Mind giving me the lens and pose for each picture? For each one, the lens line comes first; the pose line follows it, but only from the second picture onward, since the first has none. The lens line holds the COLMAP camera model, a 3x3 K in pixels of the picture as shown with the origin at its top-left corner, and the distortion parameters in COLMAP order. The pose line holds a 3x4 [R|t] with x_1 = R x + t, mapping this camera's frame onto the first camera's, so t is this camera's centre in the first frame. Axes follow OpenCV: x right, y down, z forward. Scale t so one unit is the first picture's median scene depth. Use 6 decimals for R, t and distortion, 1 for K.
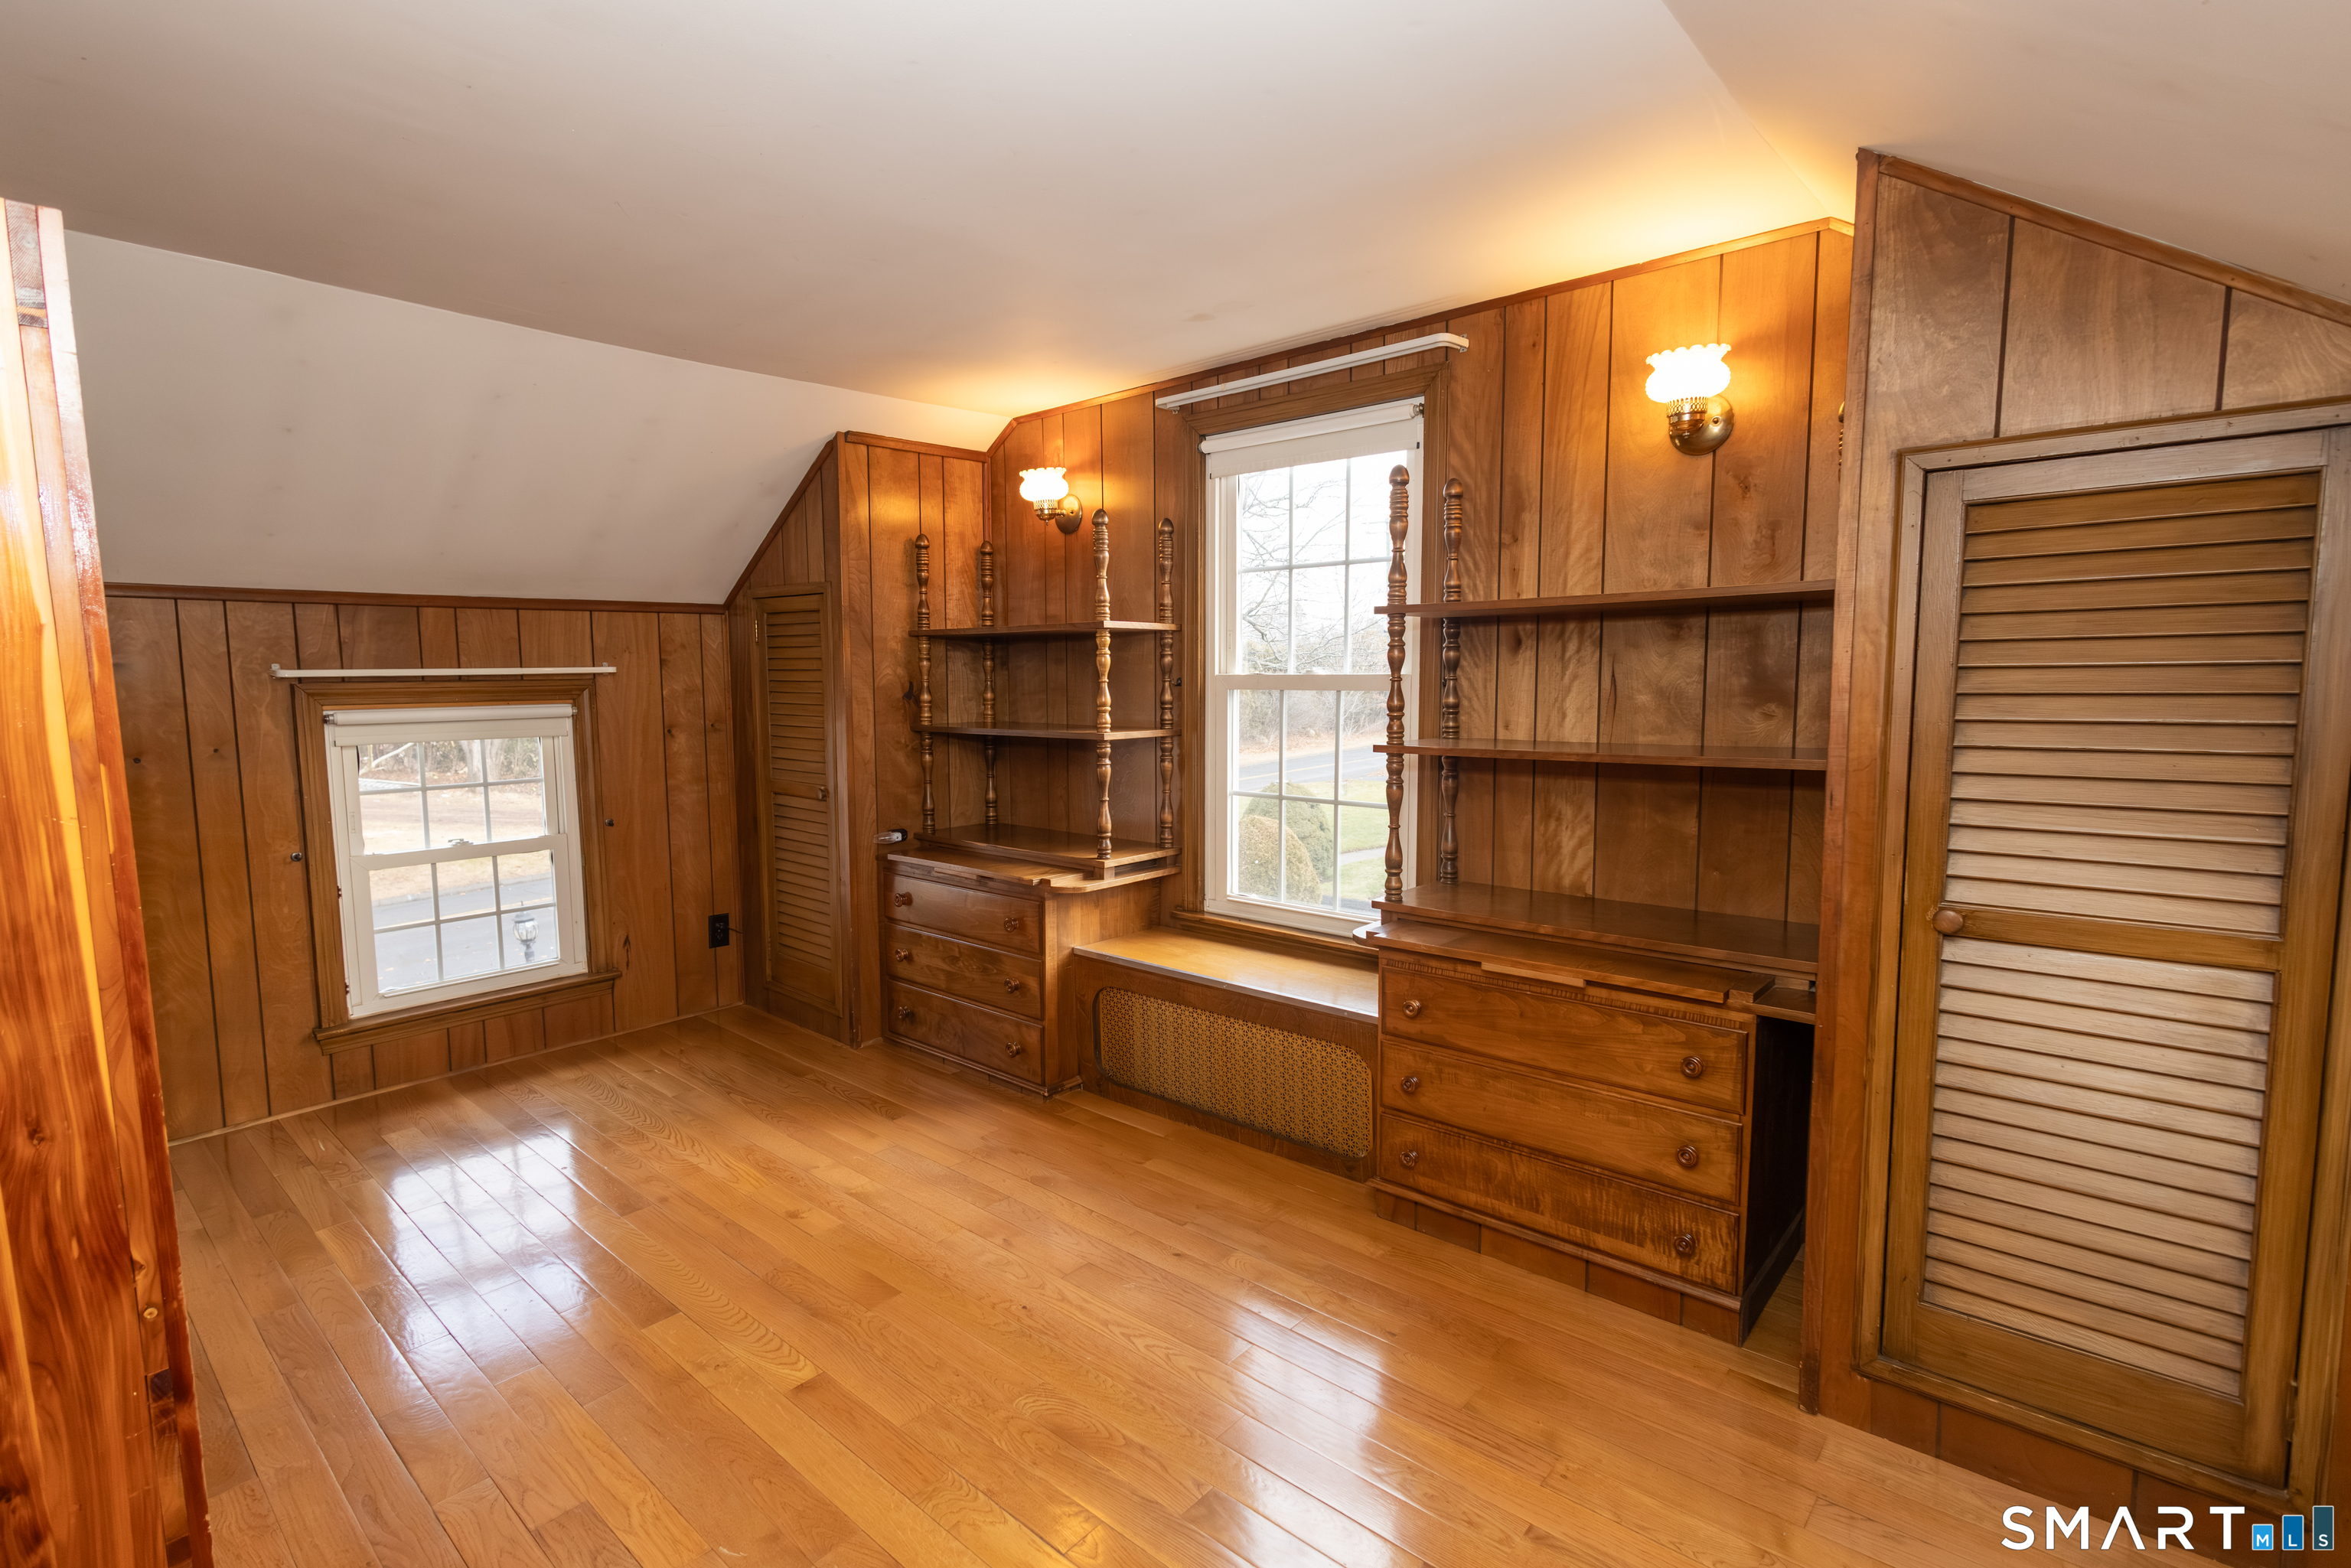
lens RADIAL K [[1113.6, 0, 1173.8], [0, 1113.6, 787.5], [0, 0, 1]] dist [0.007626, -0.000264]
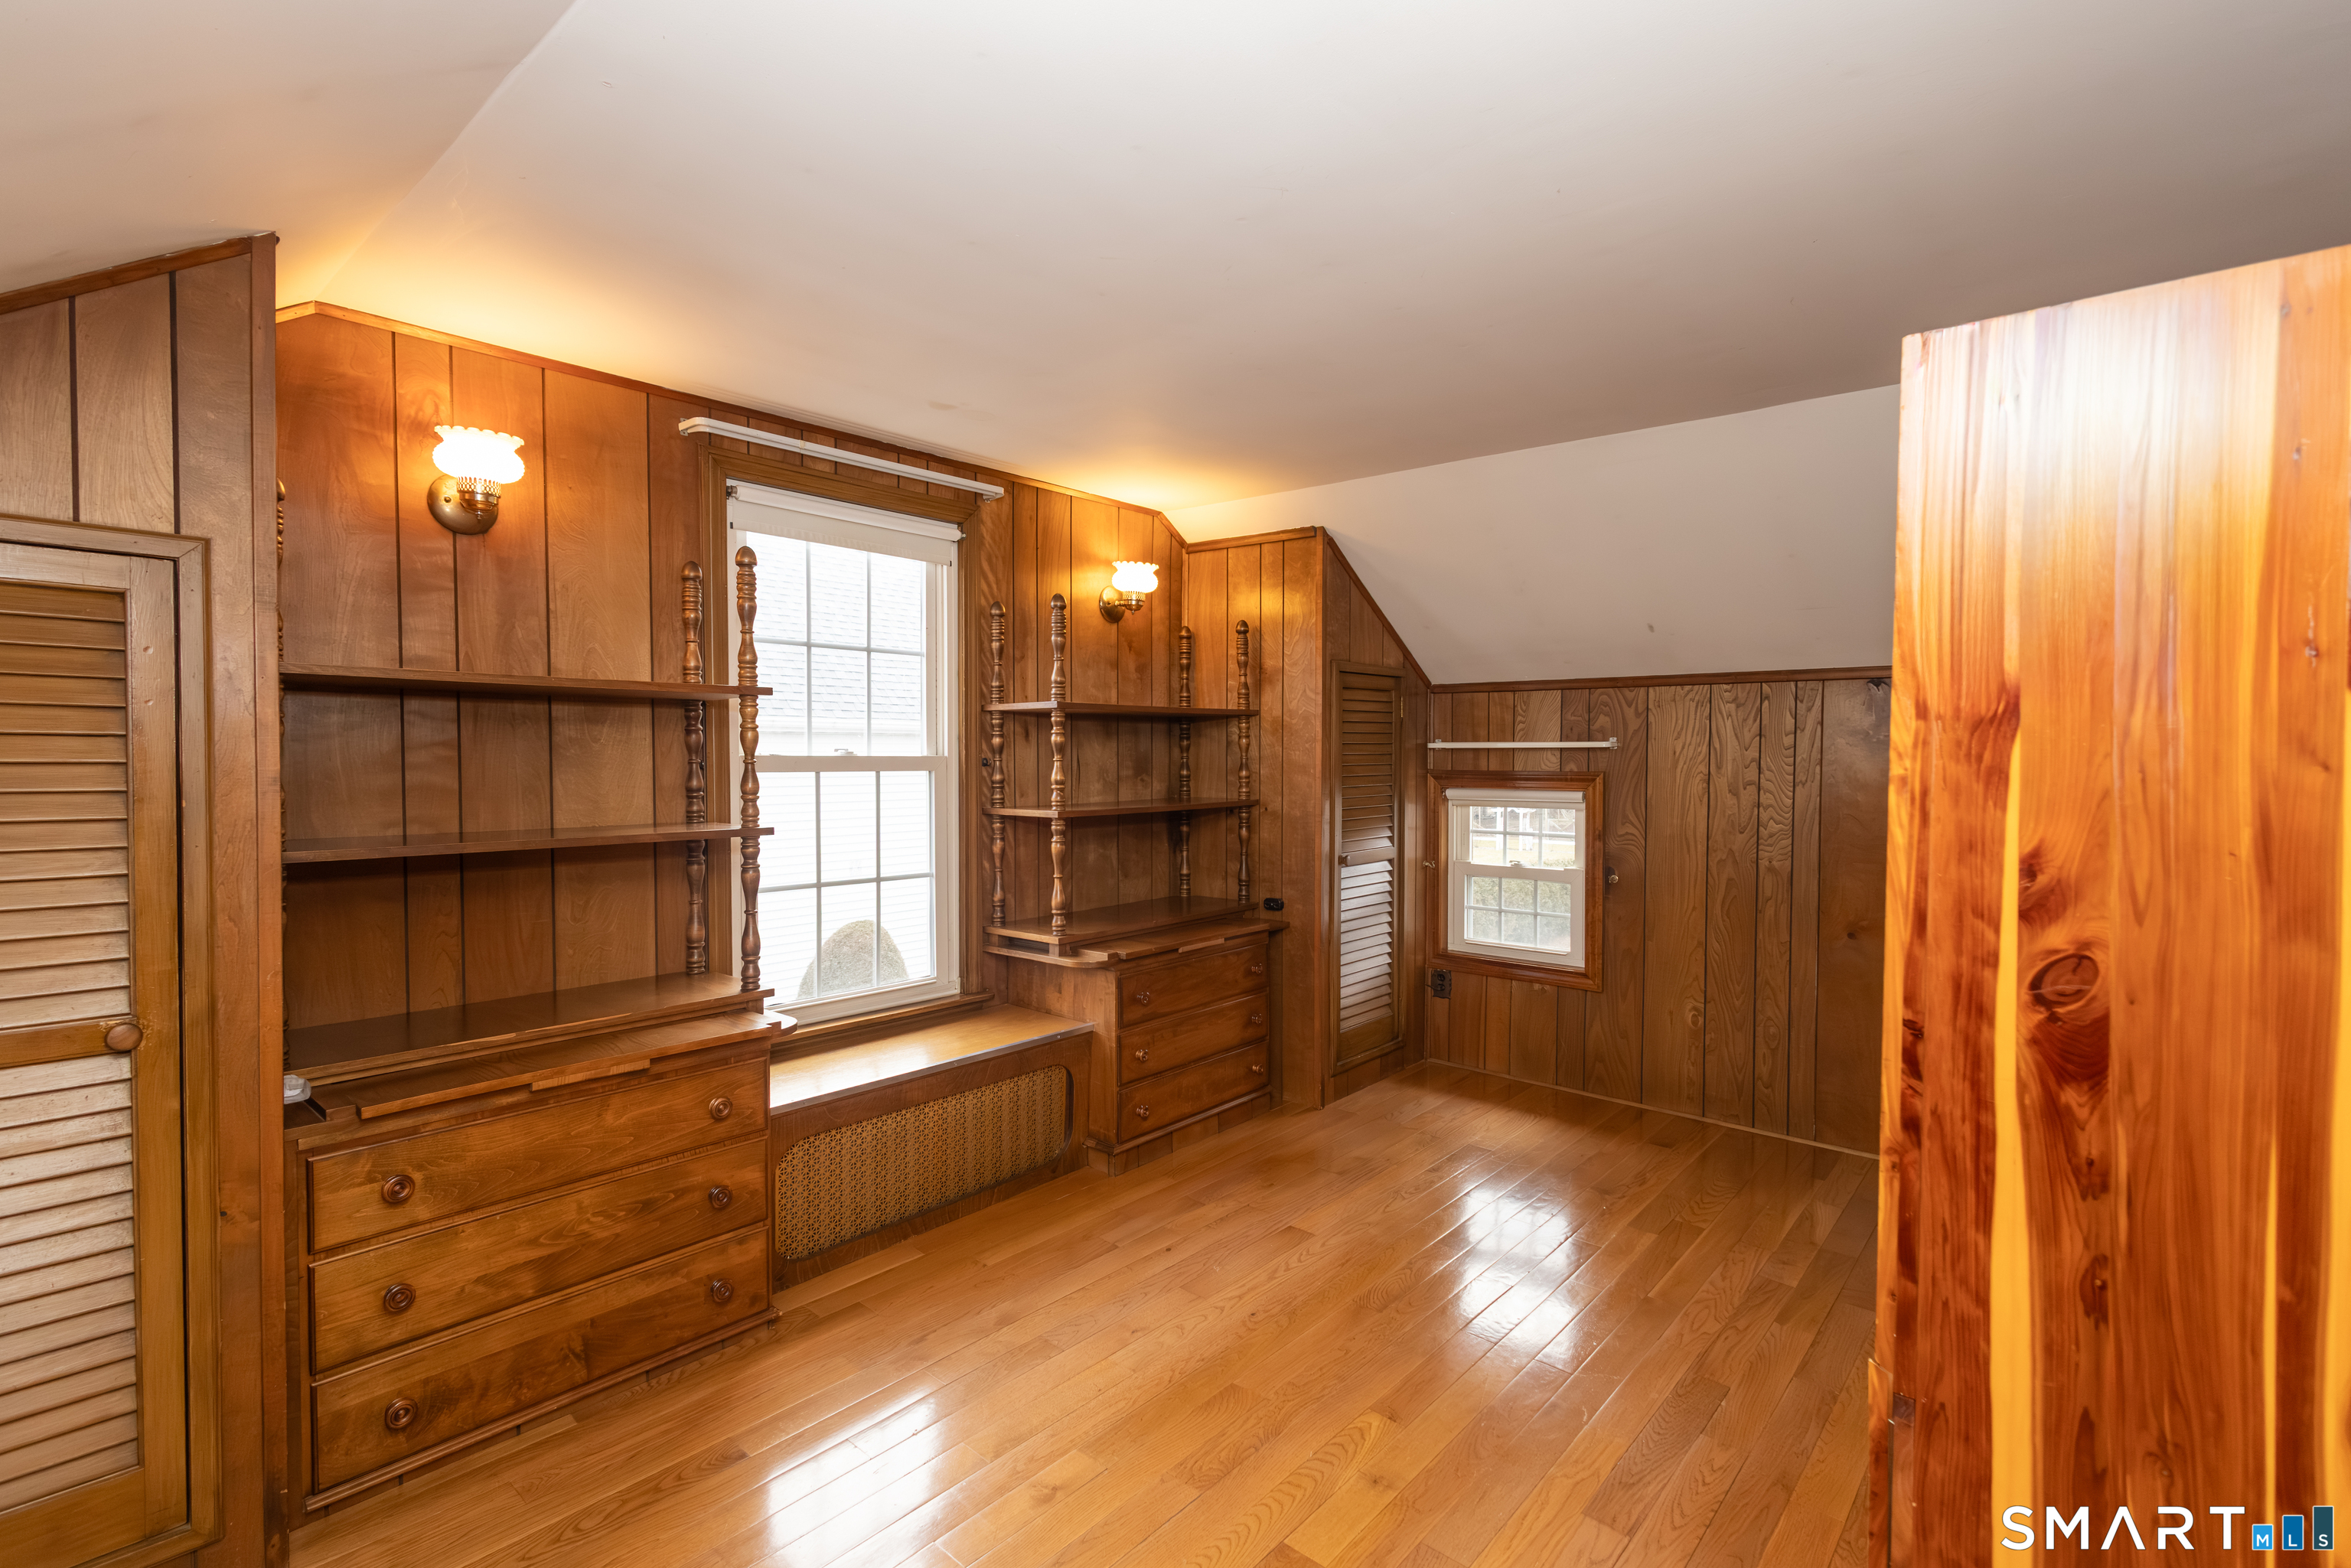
lens RADIAL K [[1068.9, 0, 1165.7], [0, 1068.9, 787.5], [0, 0, 1]] dist [0.002831, 0.000185]
pose [[0.005710, -0.024837, 0.999675, -0.861550], [0.100315, 0.994663, 0.024139, -0.070129], [-0.994939, 0.100144, 0.008171, 0.736727]]
